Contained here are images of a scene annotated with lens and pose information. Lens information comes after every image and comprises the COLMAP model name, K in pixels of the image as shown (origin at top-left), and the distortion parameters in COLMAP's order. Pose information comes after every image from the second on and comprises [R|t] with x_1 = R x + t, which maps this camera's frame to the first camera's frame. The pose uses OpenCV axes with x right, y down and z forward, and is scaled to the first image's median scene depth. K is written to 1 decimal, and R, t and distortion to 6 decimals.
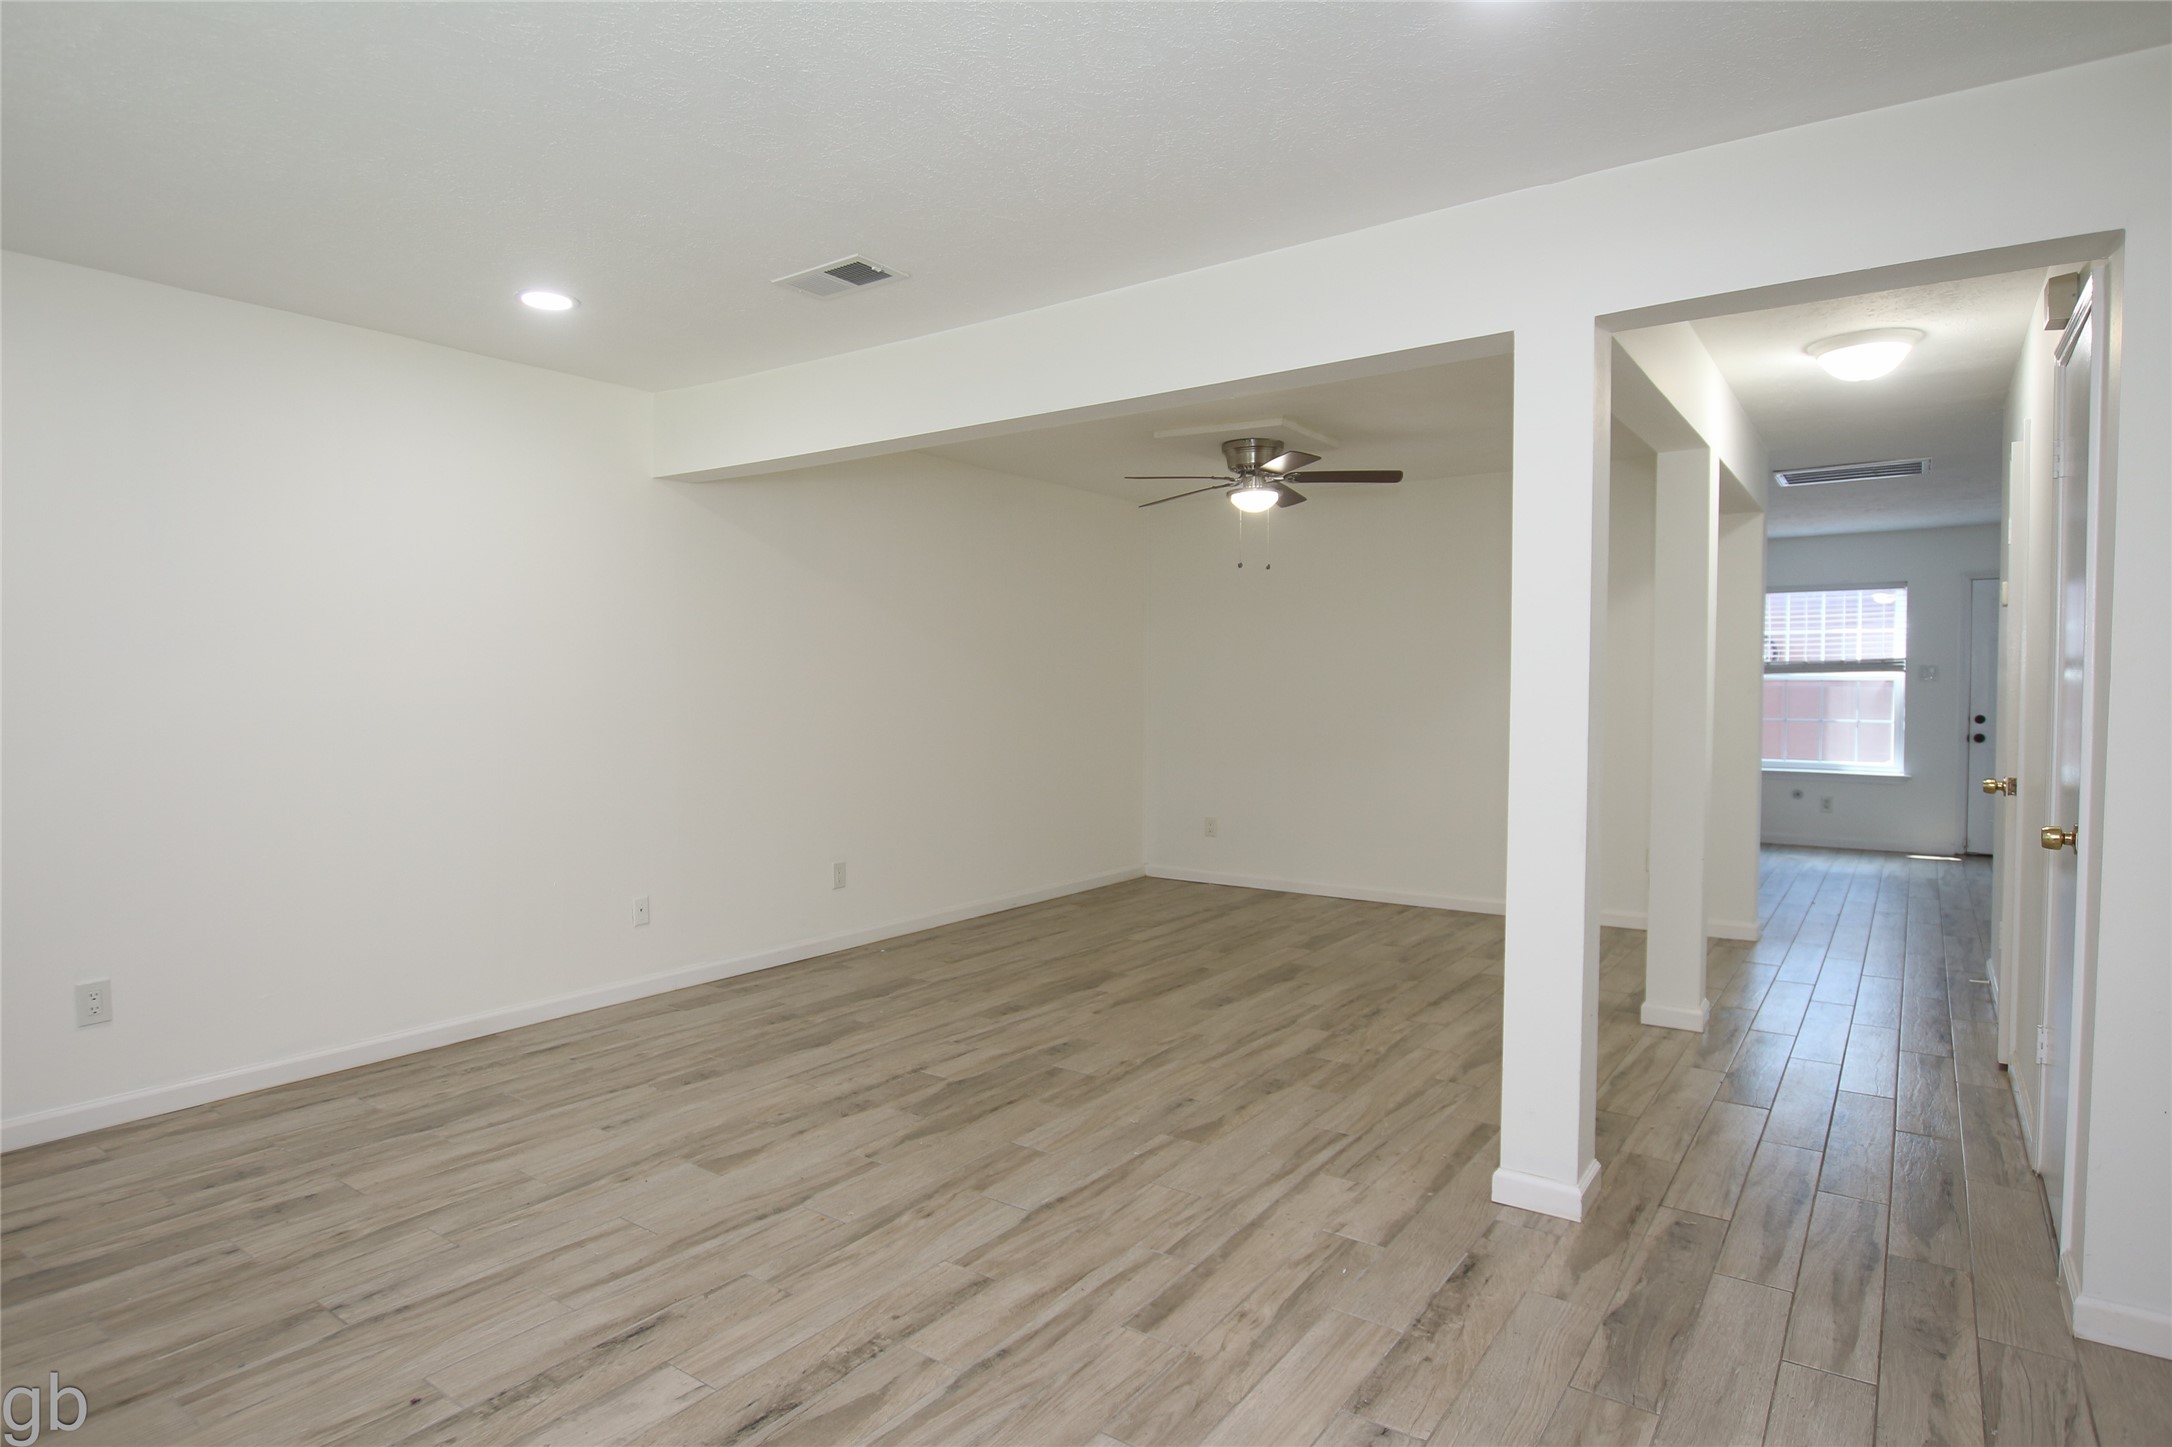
lens RADIAL K [[1199.2, 0, 1075.6], [0, 1199.2, 718.6], [0, 0, 1]] dist [-0.023600, 0.002443]
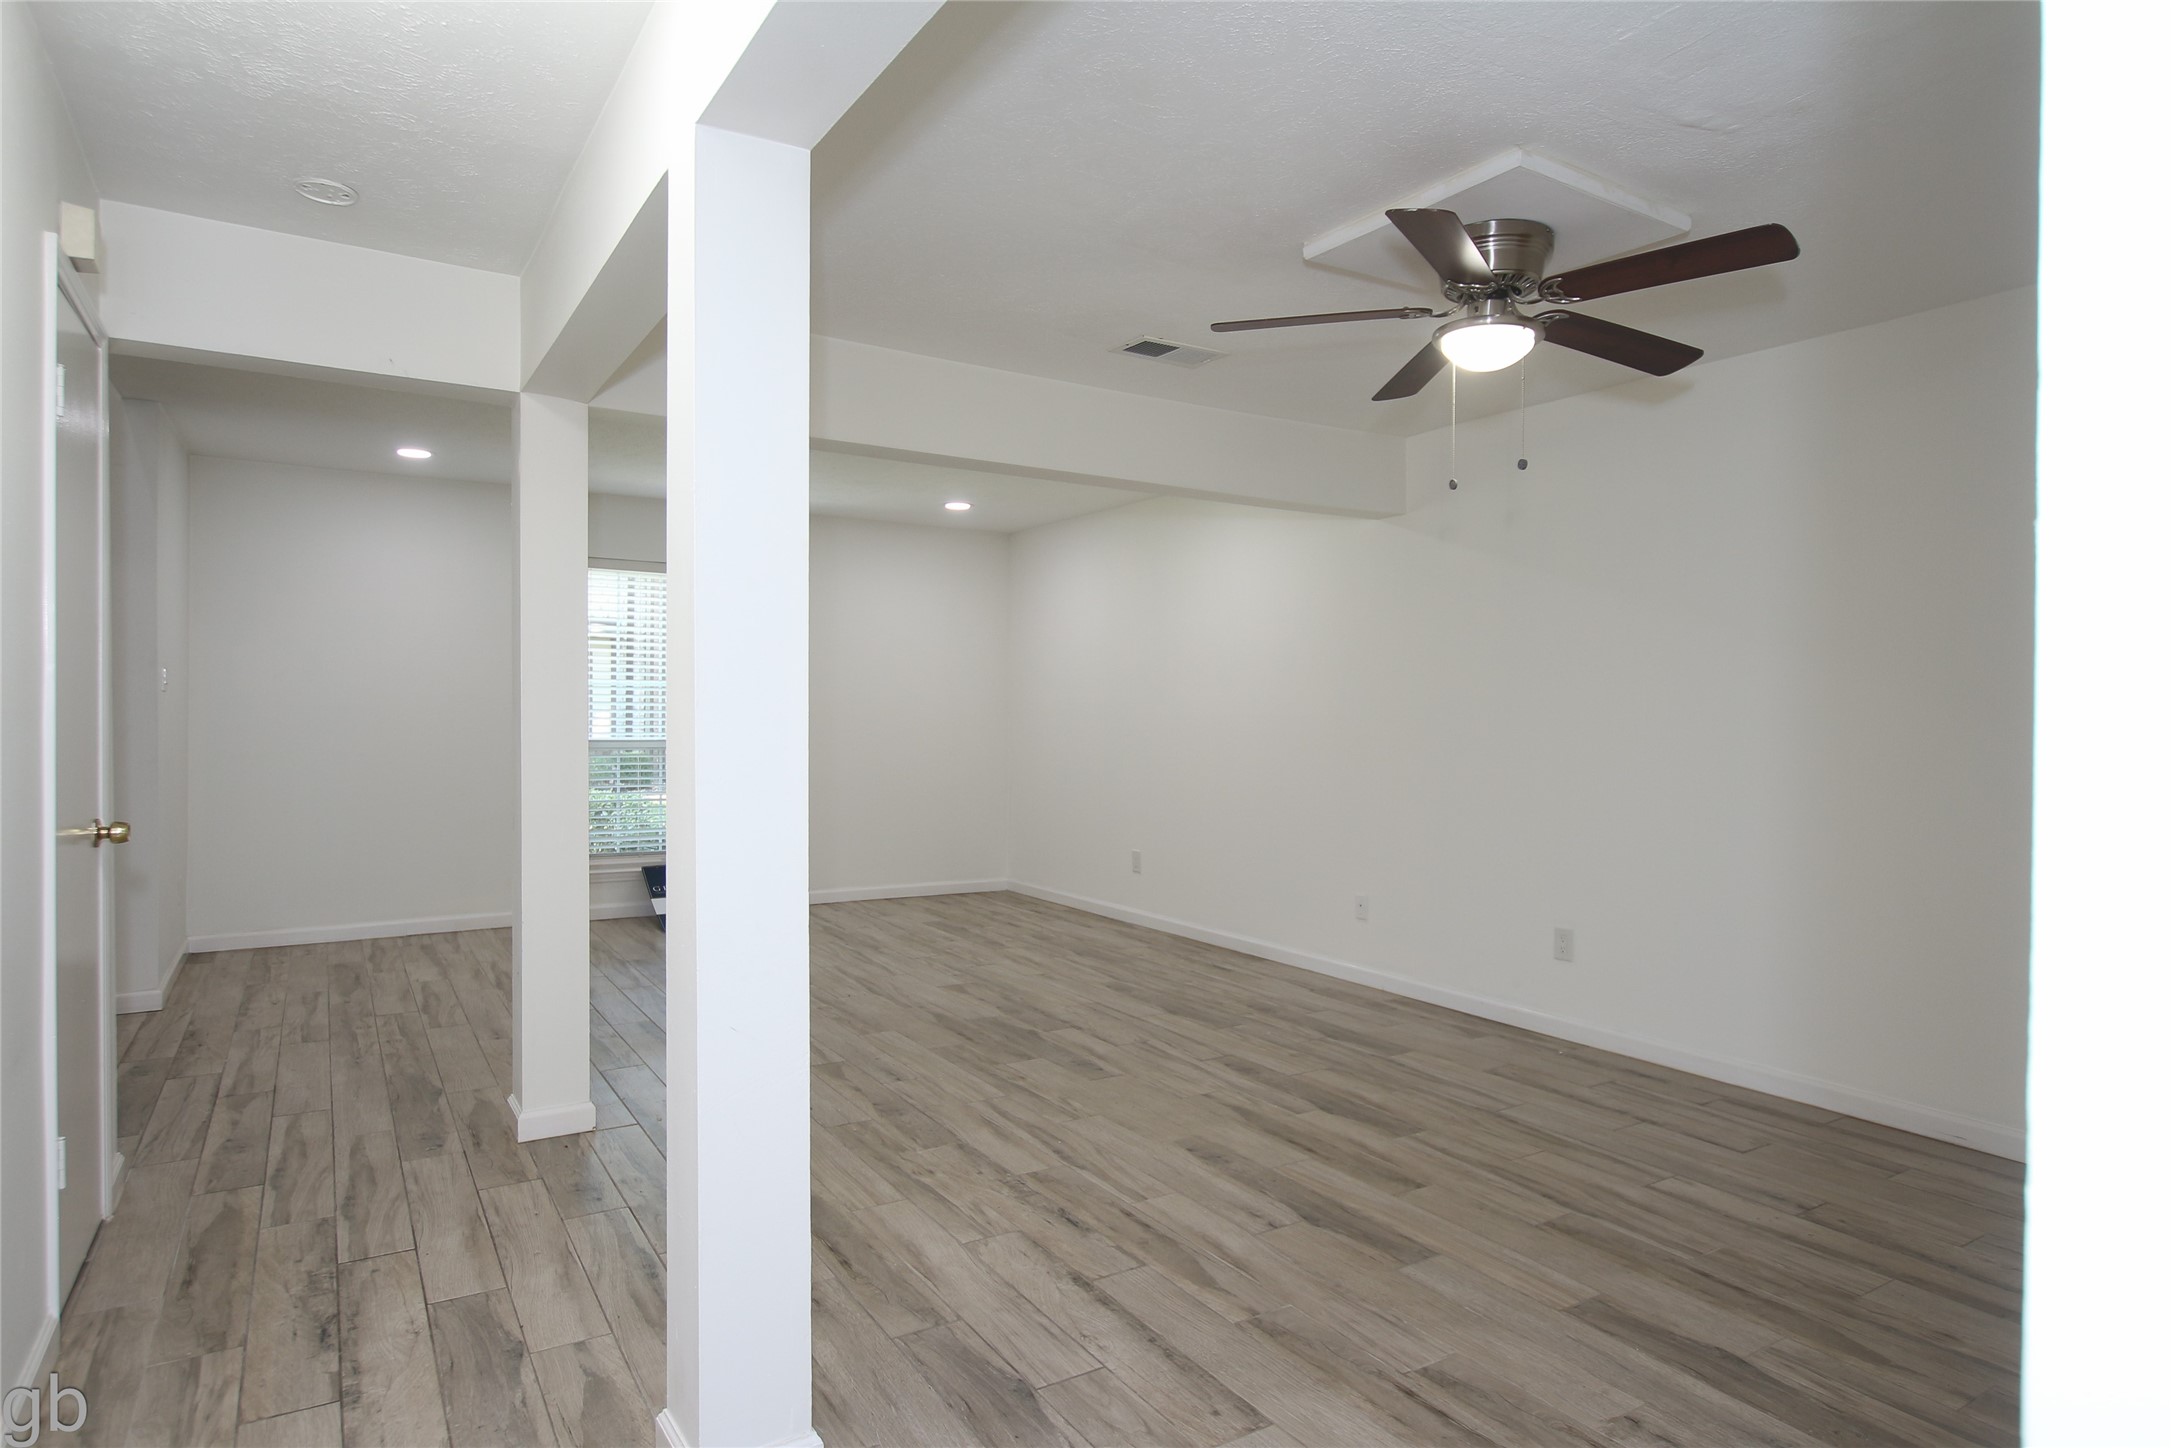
lens RADIAL K [[1204.9, 0, 1086.0], [0, 1204.9, 724.0], [0, 0, 1]] dist [-0.004505, 0.001592]
pose [[-0.376004, 0.008560, -0.926579, 1.012038], [-0.034117, 0.999151, 0.023075, -0.040001], [0.925990, 0.040288, -0.375393, 1.492504]]
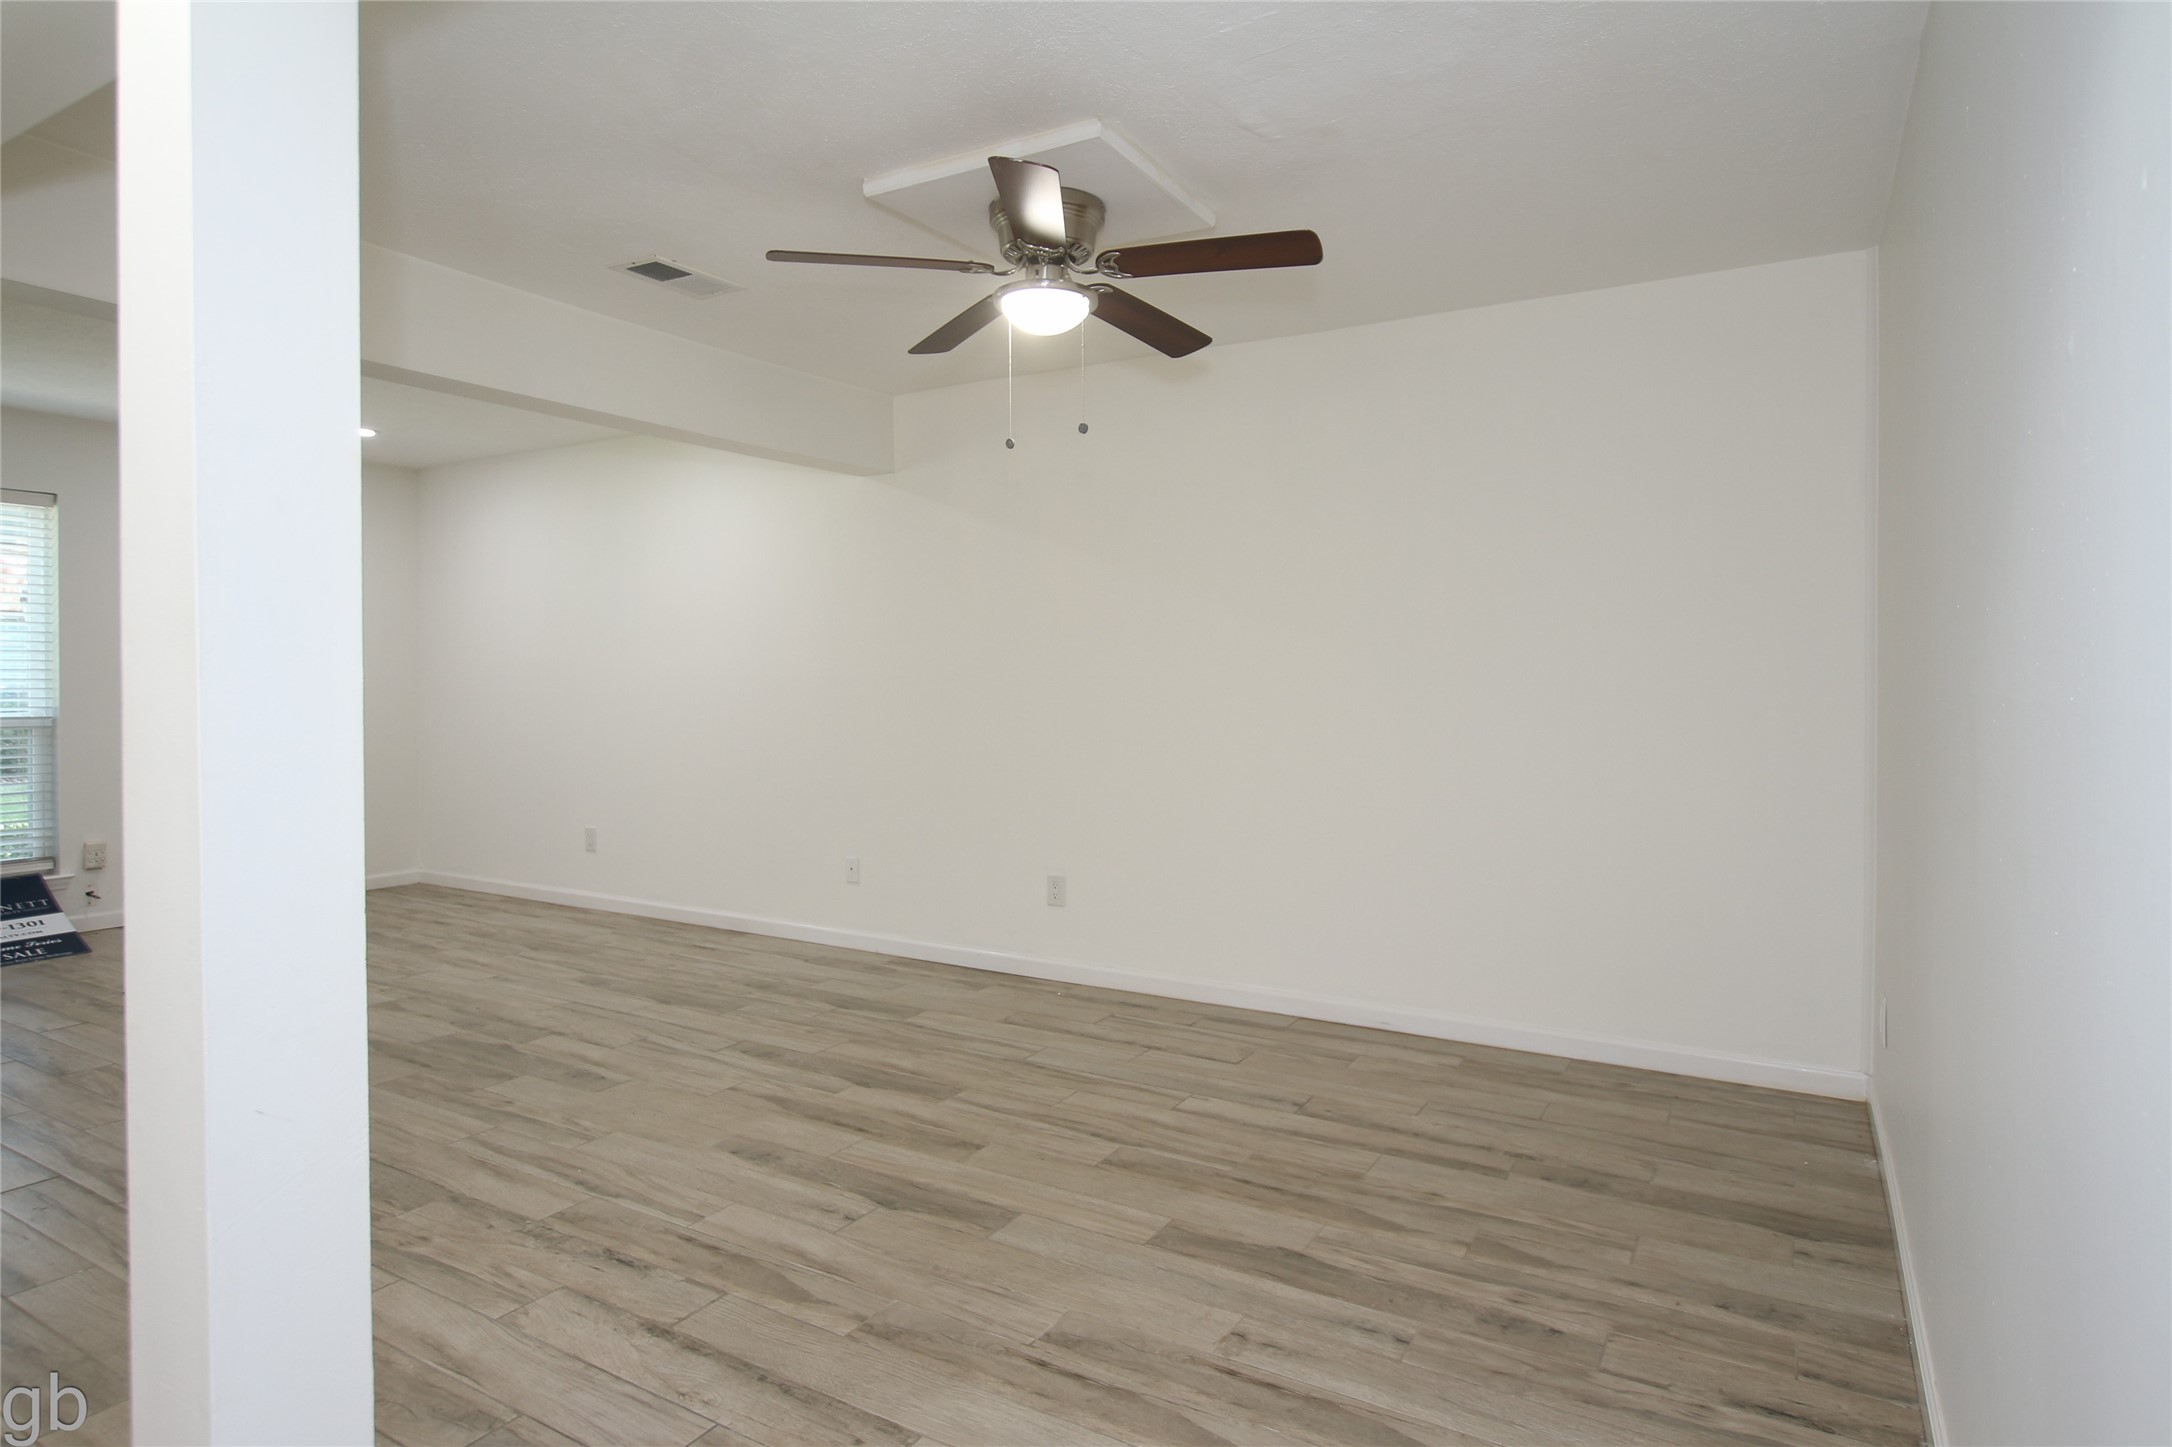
lens RADIAL K [[1211.0, 0, 1049.1], [0, 1211.0, 678.7], [0, 0, 1]] dist [-0.023496, 0.027299]
pose [[0.072538, 0.006708, -0.997343, 0.985859], [-0.026804, 0.999629, 0.004773, -0.036713], [0.997005, 0.026386, 0.072691, 1.385061]]
